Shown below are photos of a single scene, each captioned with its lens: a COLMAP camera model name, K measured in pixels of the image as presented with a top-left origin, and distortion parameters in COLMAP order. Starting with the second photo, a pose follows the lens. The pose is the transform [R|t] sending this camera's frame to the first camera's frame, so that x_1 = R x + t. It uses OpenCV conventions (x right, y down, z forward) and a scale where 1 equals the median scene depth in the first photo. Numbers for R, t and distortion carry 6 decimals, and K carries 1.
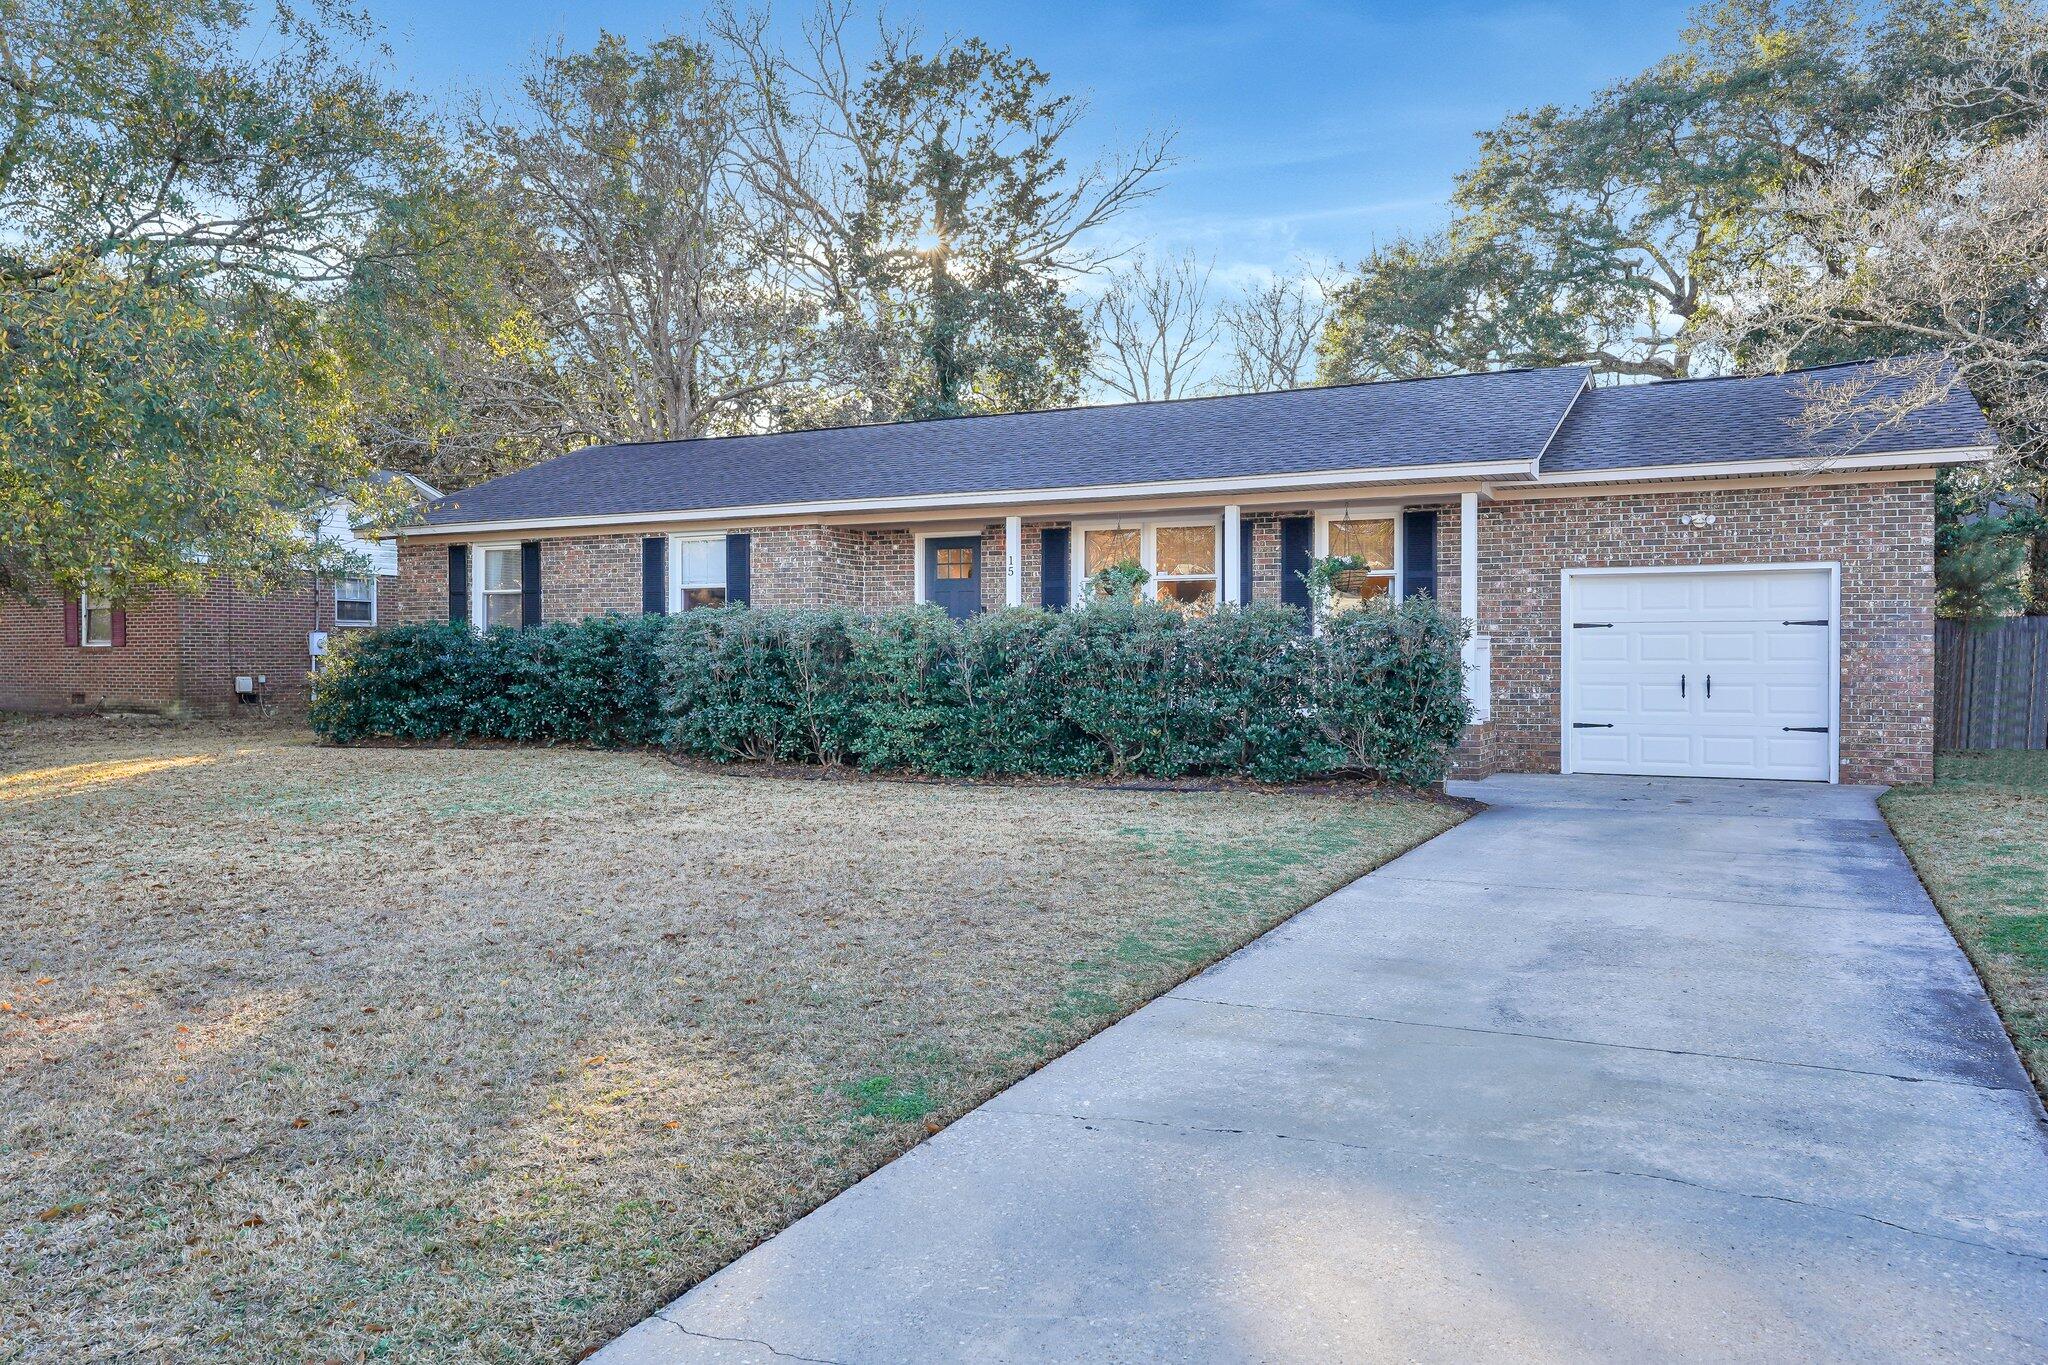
lens RADIAL K [[1492.2, 0, 1031.9], [0, 1492.2, 691.7], [0, 0, 1]] dist [0.011941, -0.006937]
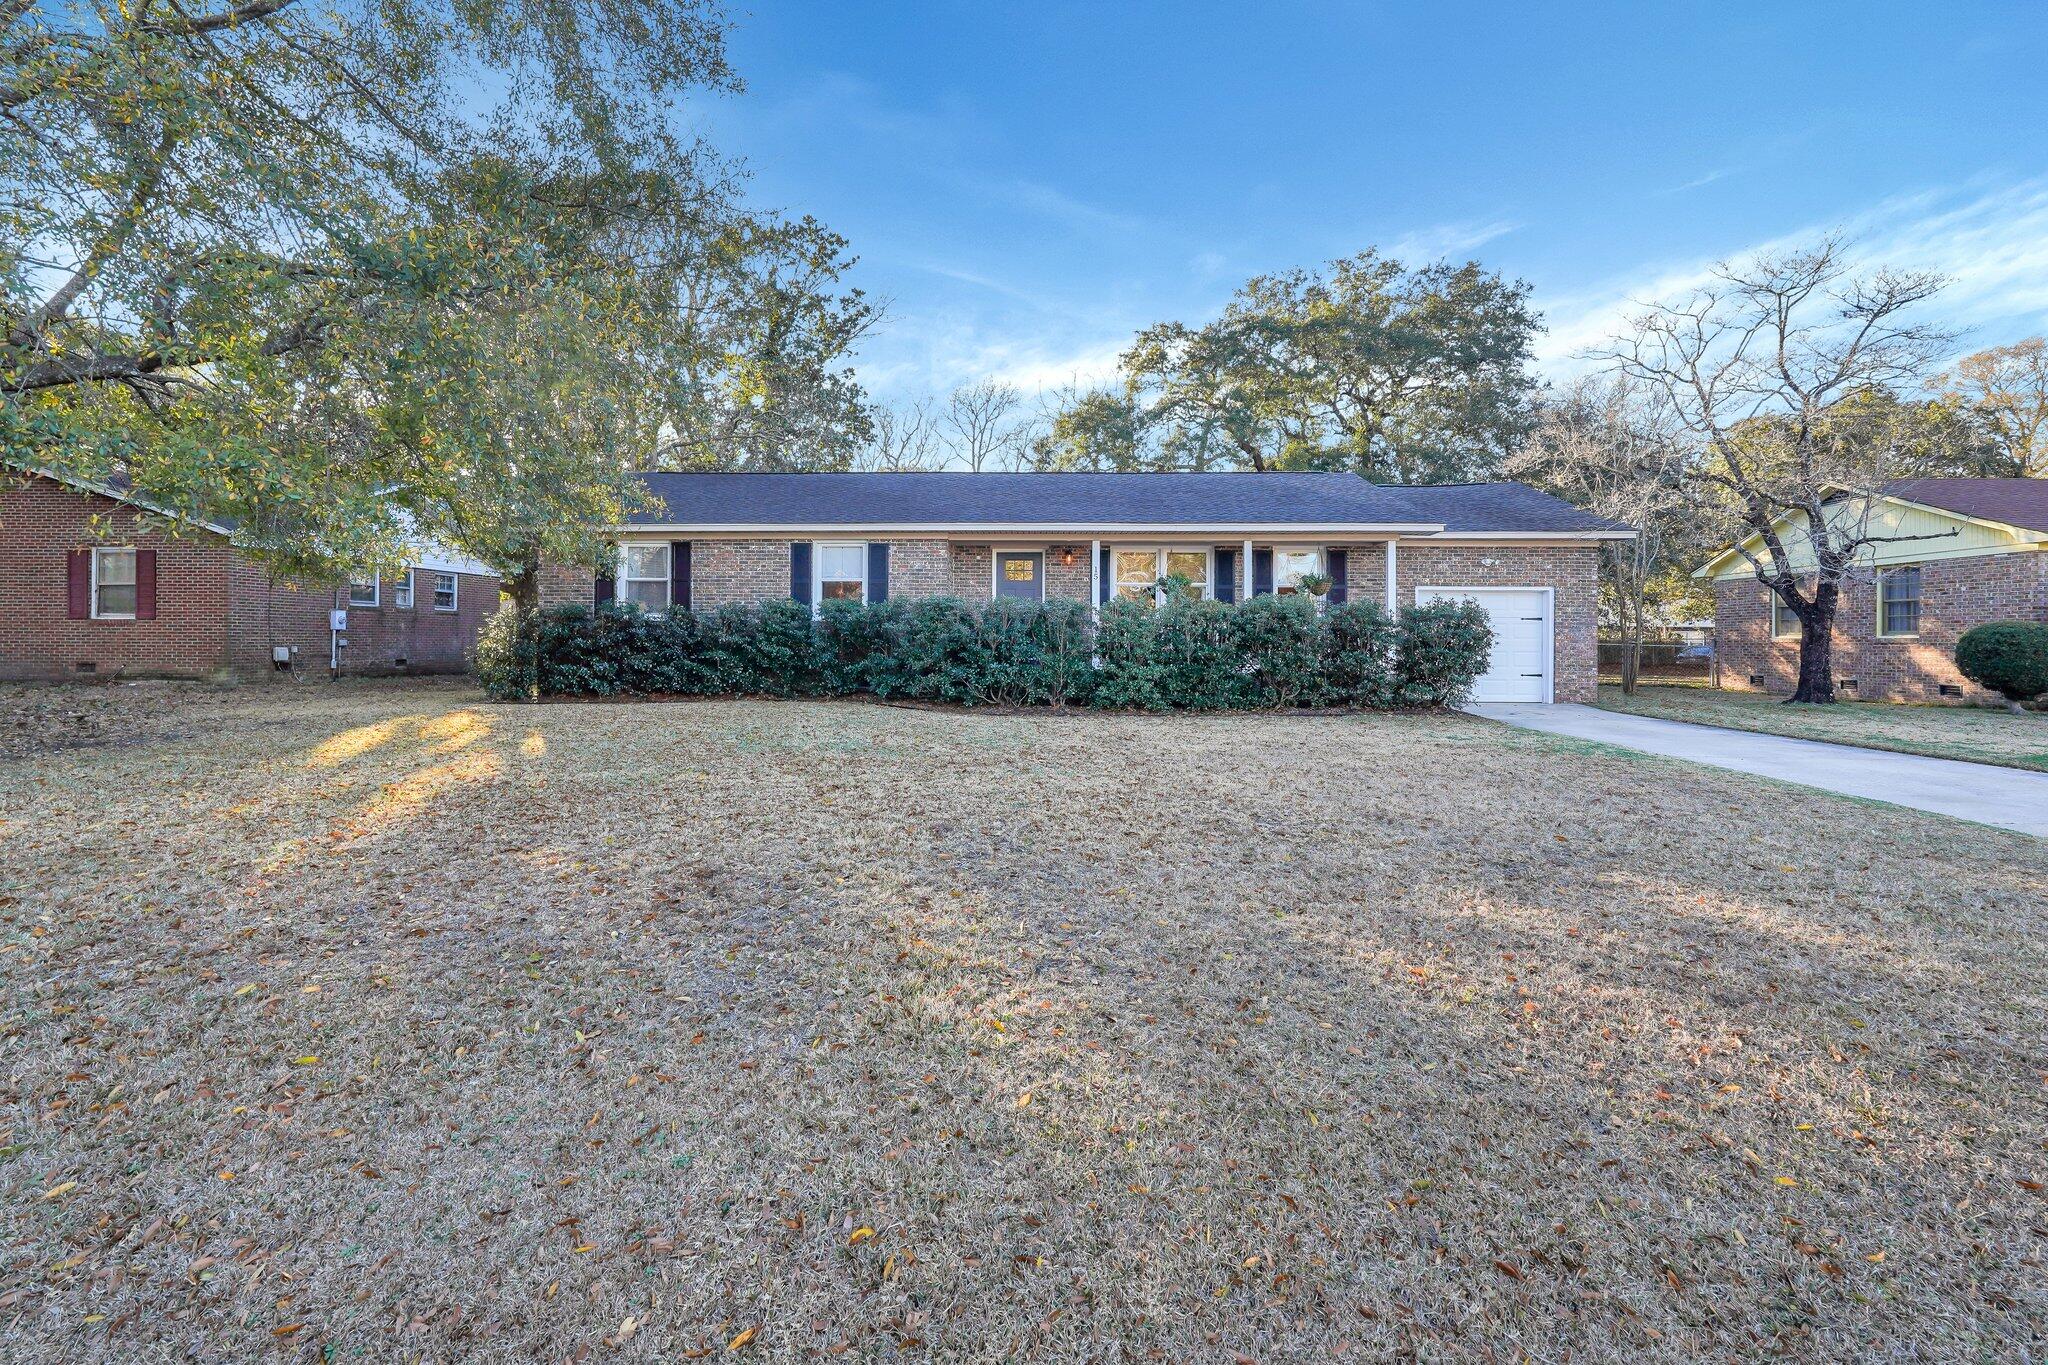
lens RADIAL K [[920.7, 0, 1022.1], [0, 920.7, 683.5], [0, 0, 1]] dist [-0.008010, 0.005135]
pose [[0.907871, -0.012277, 0.419070, -0.500885], [0.003471, 0.999757, 0.021770, 0.007277], [-0.419235, -0.018310, 0.907693, 0.191020]]
